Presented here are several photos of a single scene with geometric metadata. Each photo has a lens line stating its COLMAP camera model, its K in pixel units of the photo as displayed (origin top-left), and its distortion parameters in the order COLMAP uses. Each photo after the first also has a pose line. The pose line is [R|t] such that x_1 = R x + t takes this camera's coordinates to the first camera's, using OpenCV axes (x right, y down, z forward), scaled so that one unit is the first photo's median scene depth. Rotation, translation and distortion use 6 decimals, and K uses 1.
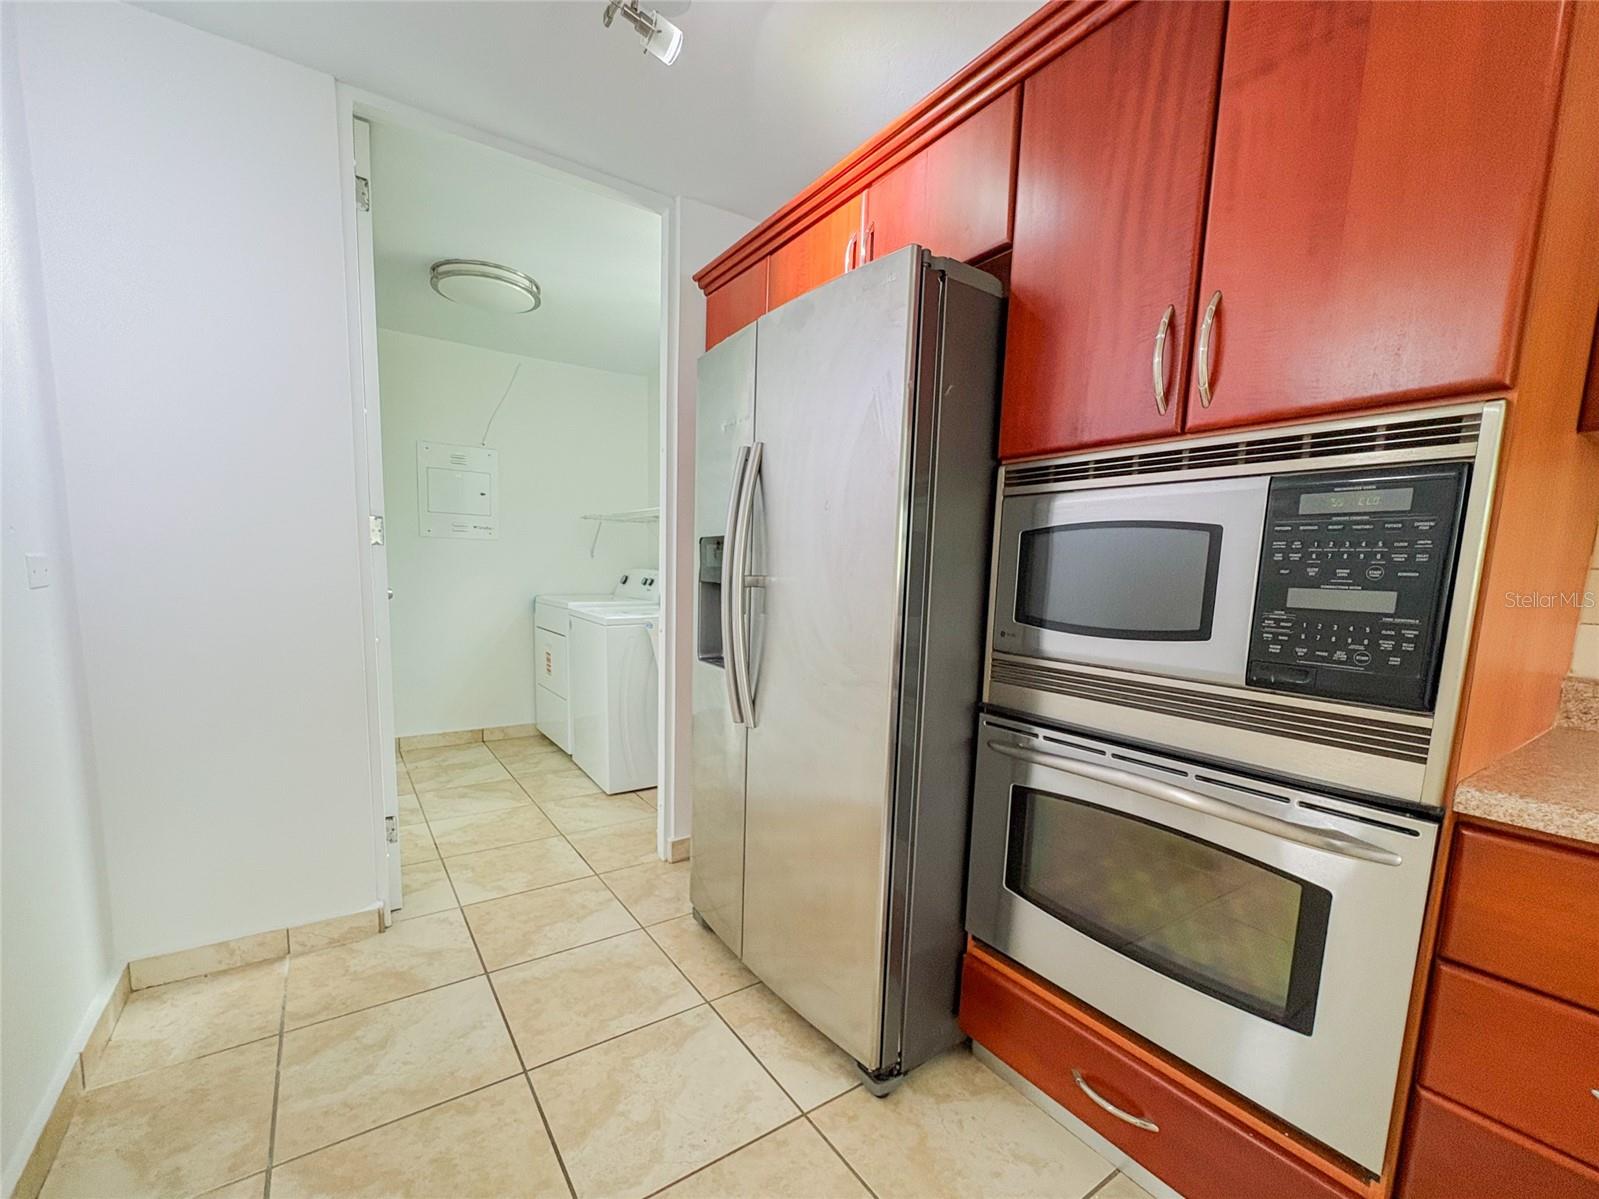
lens RADIAL K [[681.7, 0, 802.1], [0, 681.7, 652.7], [0, 0, 1]] dist [-0.000701, 0.000013]
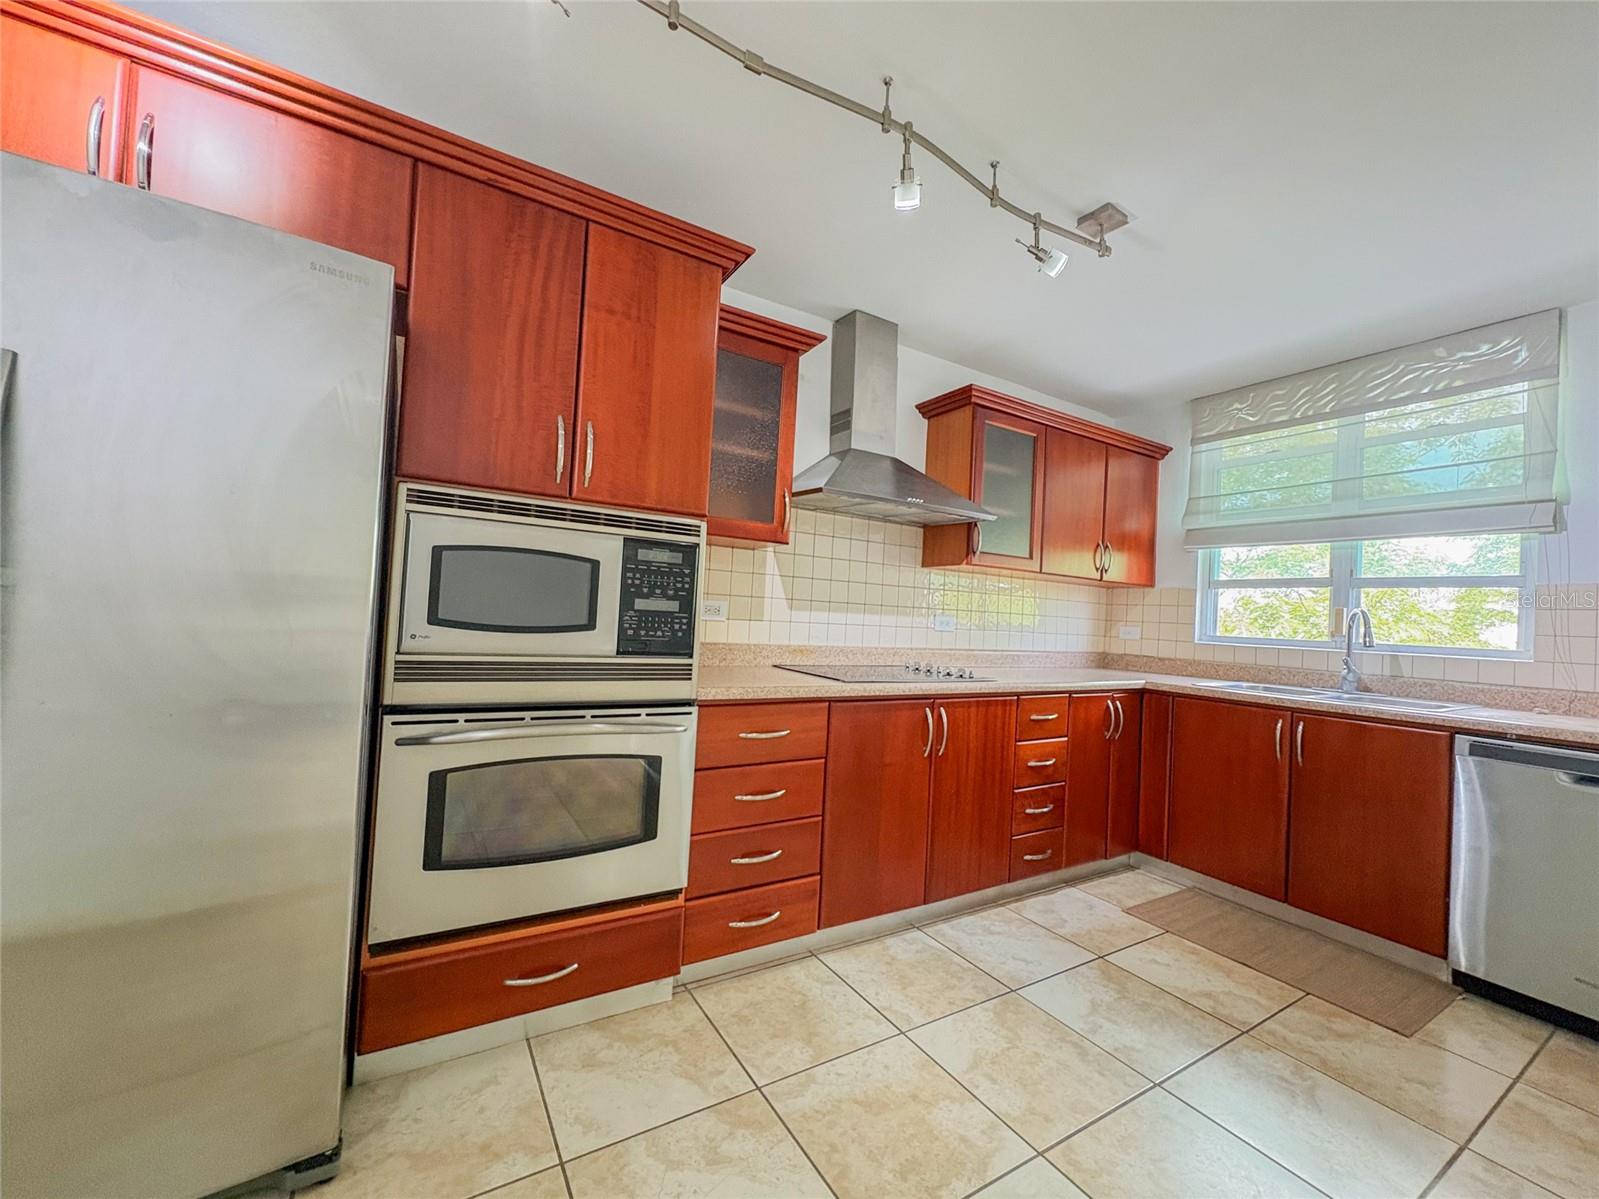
lens RADIAL K [[658.7, 0, 840.2], [0, 658.7, 595.3], [0, 0, 1]] dist [-0.002003, 0.000004]
pose [[0.007197, 0.010803, 0.999916, -1.036165], [0.073665, 0.997219, -0.011304, -0.042428], [-0.997257, 0.073740, 0.006382, 0.429753]]
